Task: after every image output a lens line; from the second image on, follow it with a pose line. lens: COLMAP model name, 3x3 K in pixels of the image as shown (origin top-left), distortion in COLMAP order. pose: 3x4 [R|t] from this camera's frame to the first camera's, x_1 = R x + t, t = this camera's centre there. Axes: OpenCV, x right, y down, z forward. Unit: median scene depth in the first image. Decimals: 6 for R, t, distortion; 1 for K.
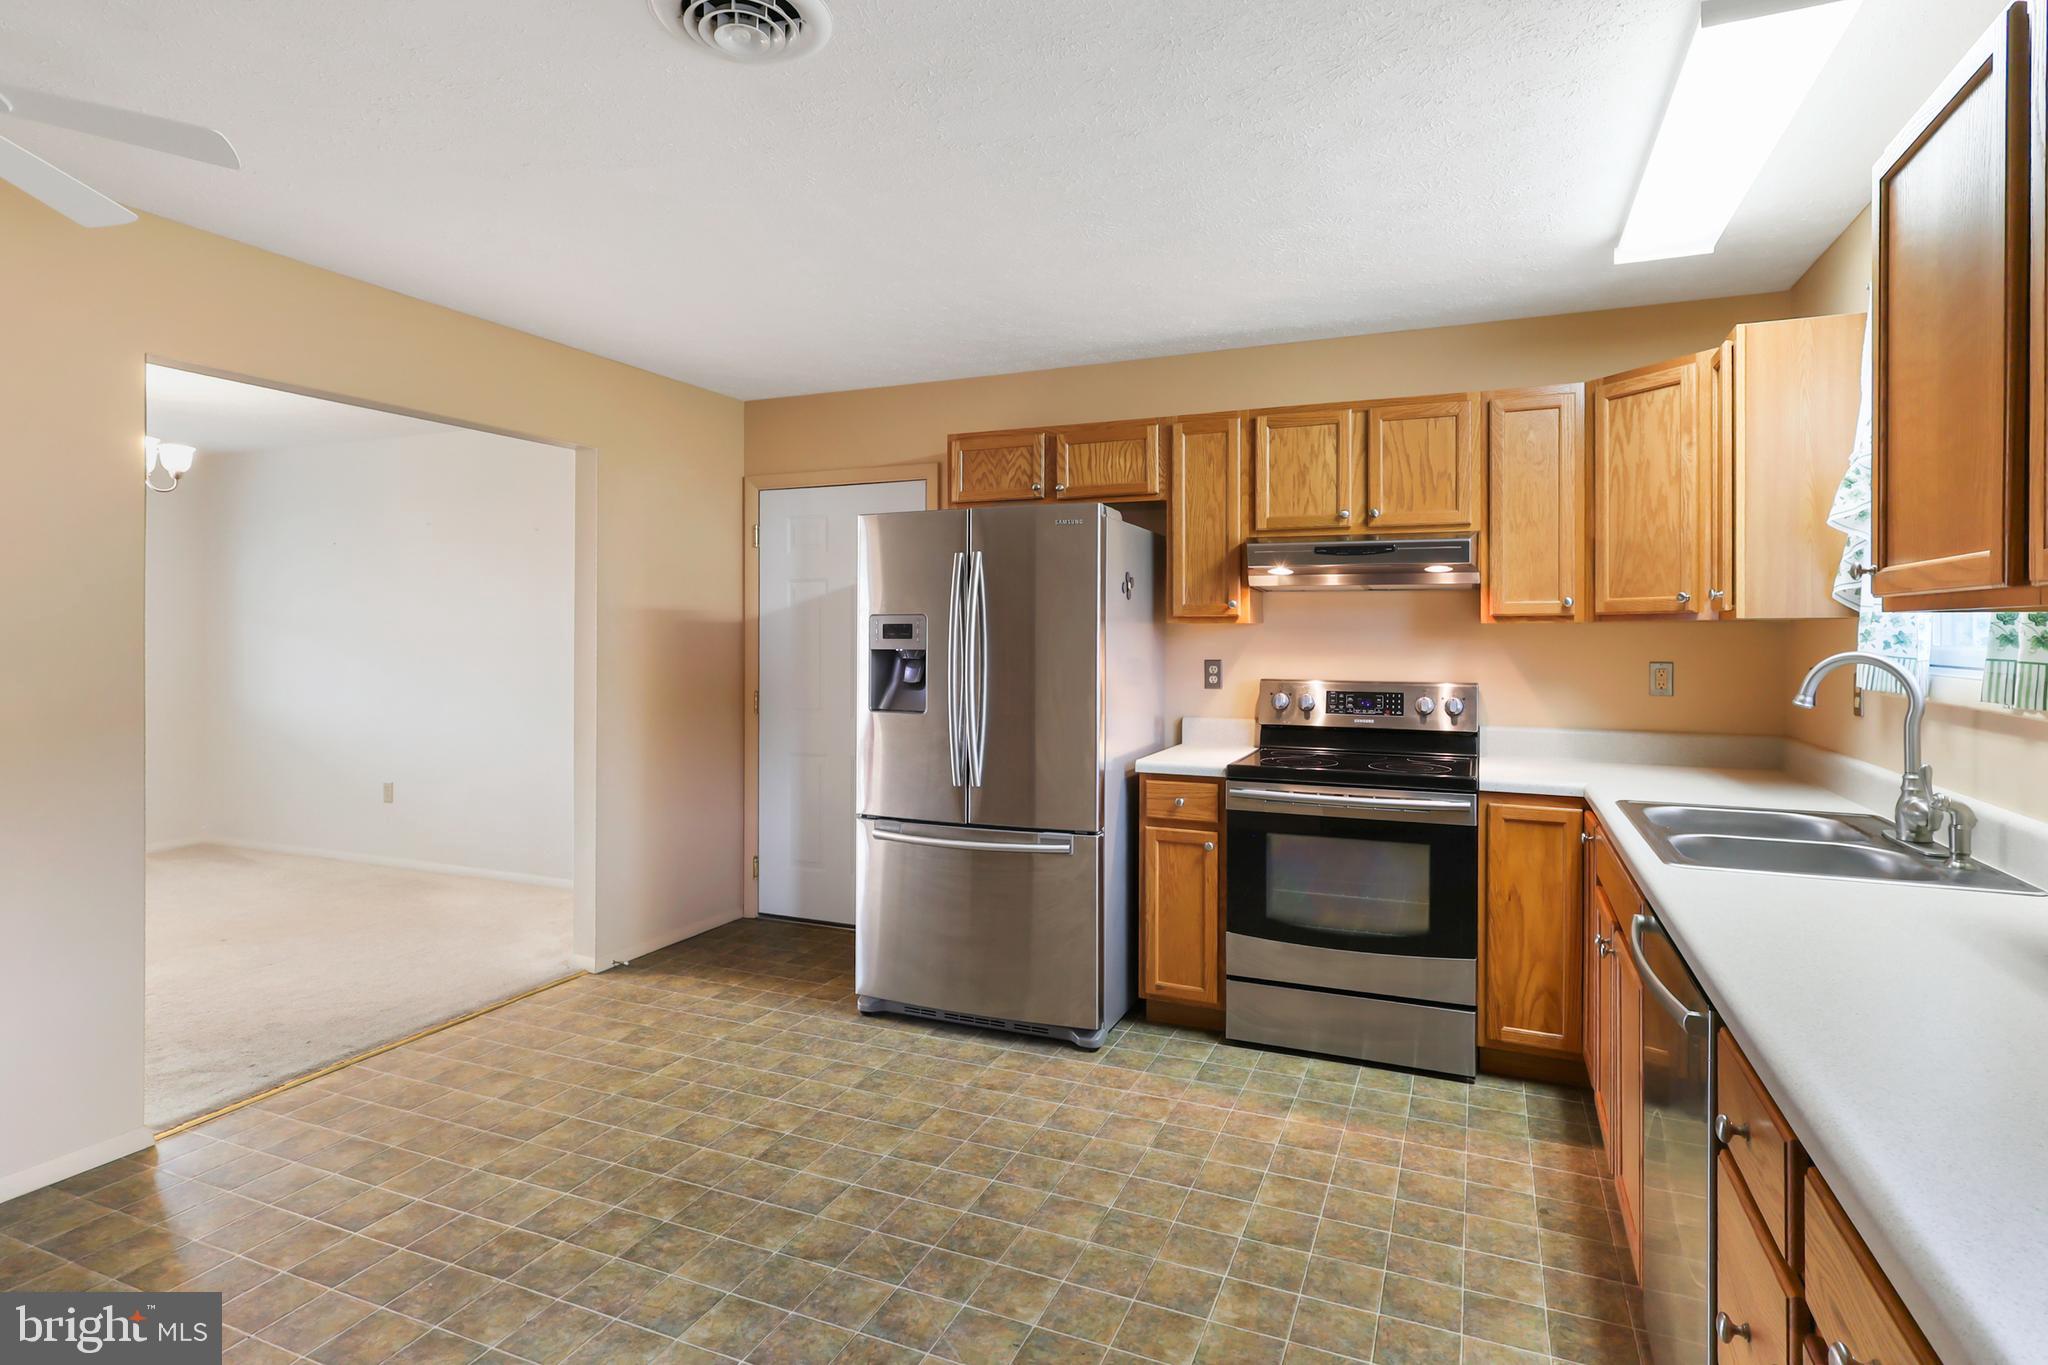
lens RADIAL K [[1039.5, 0, 1032.6], [0, 1039.5, 634.3], [0, 0, 1]] dist [0.002743, 0.001806]
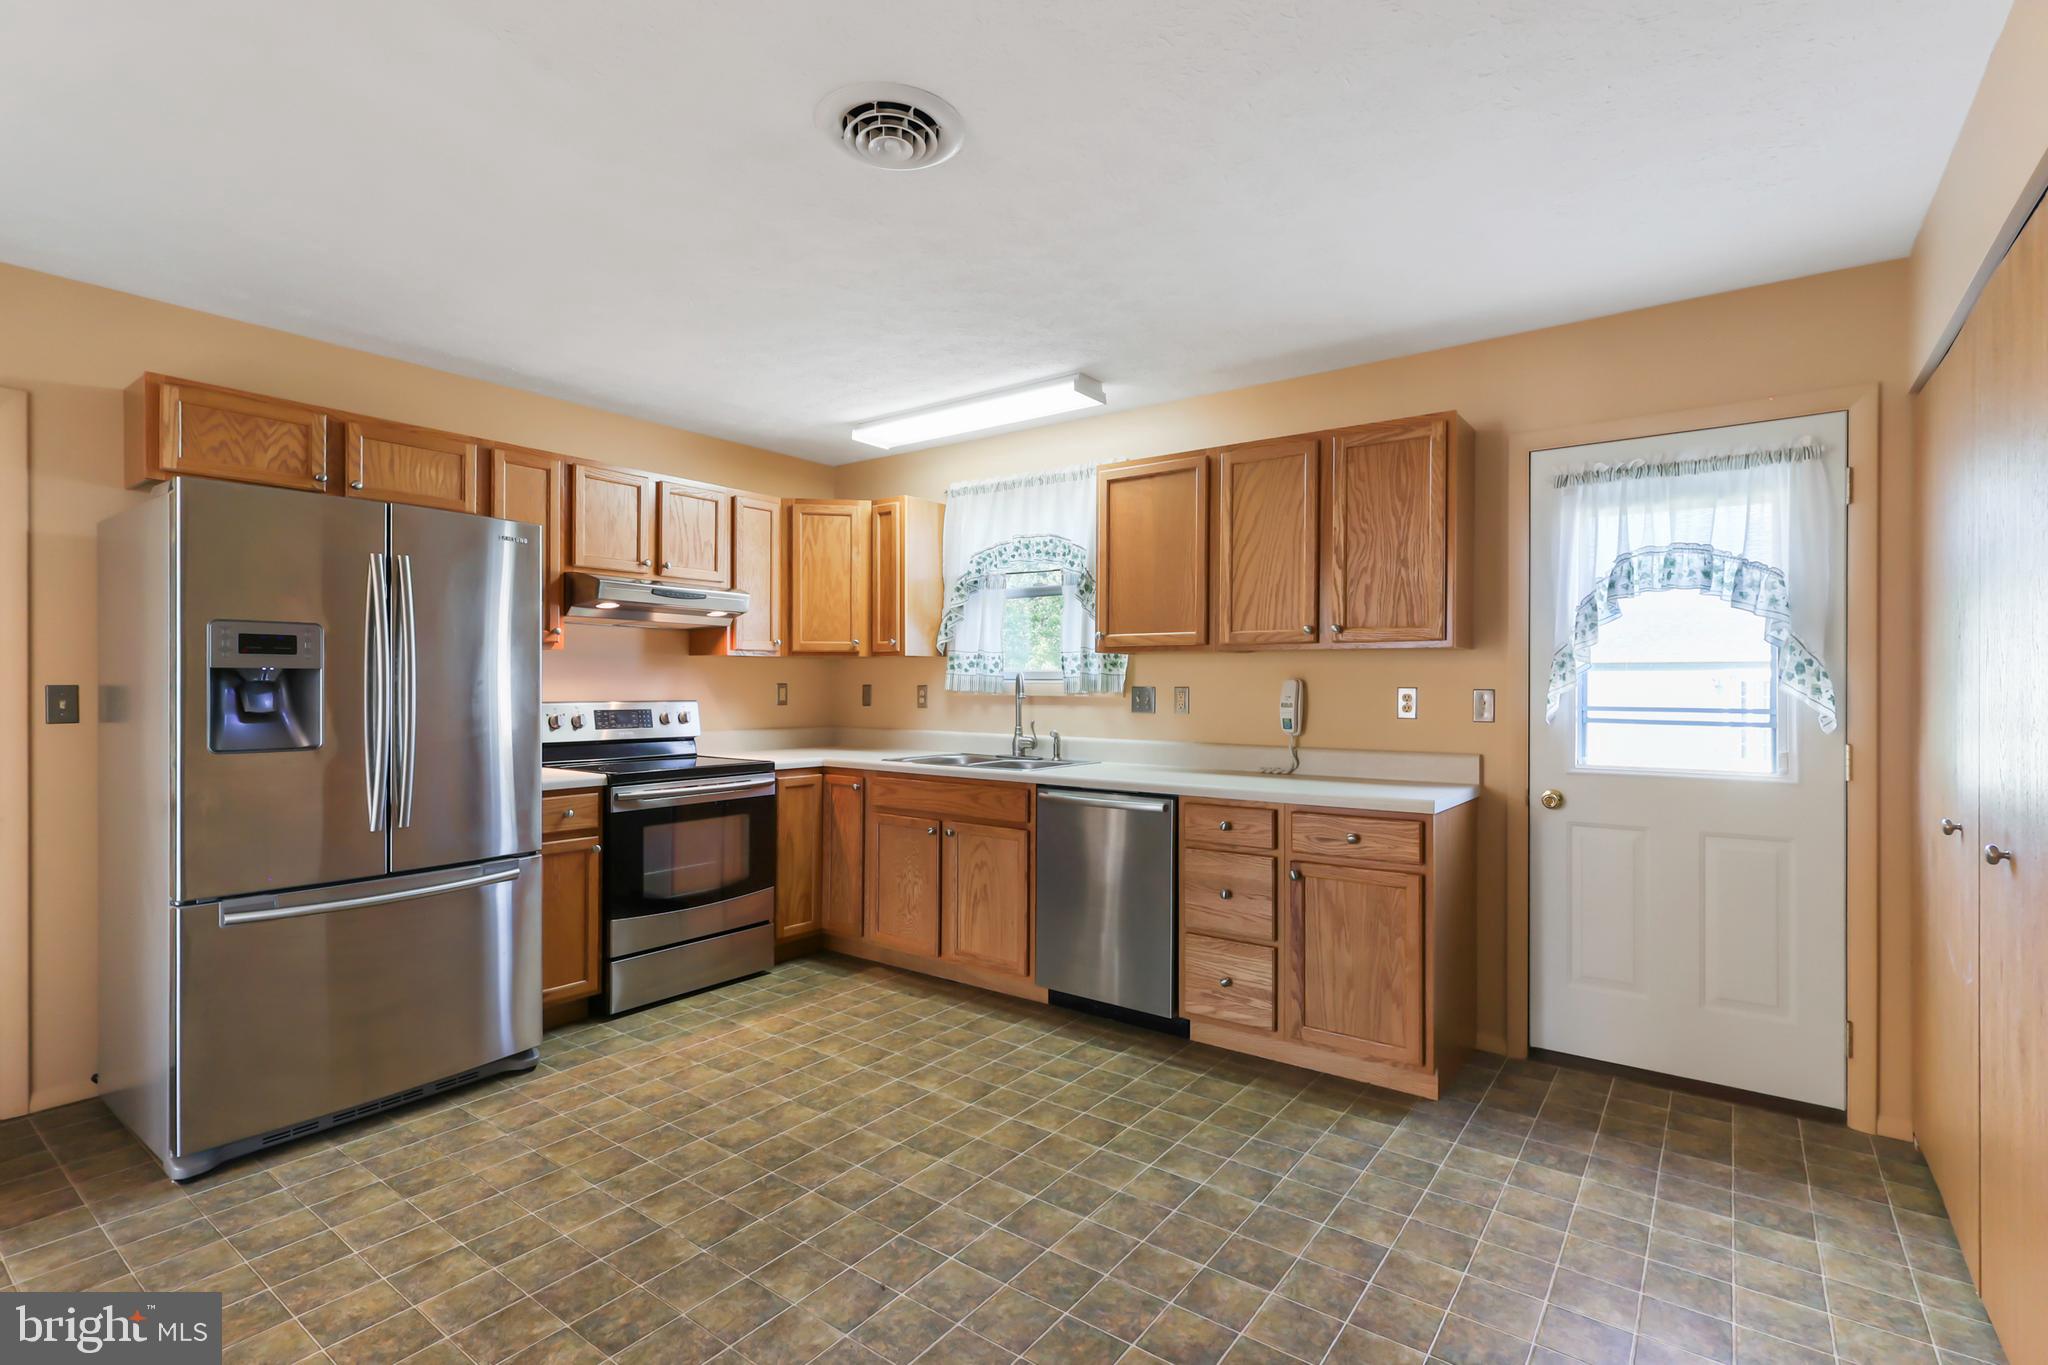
lens RADIAL K [[953.5, 0, 1024.0], [0, 953.5, 682.5], [0, 0, 1]] dist [0.004950, 0.001088]
pose [[0.237080, 0.000670, 0.971490, -0.783051], [-0.003235, 0.999995, 0.000099, 0.026866], [-0.971485, -0.003166, 0.237081, 0.345028]]
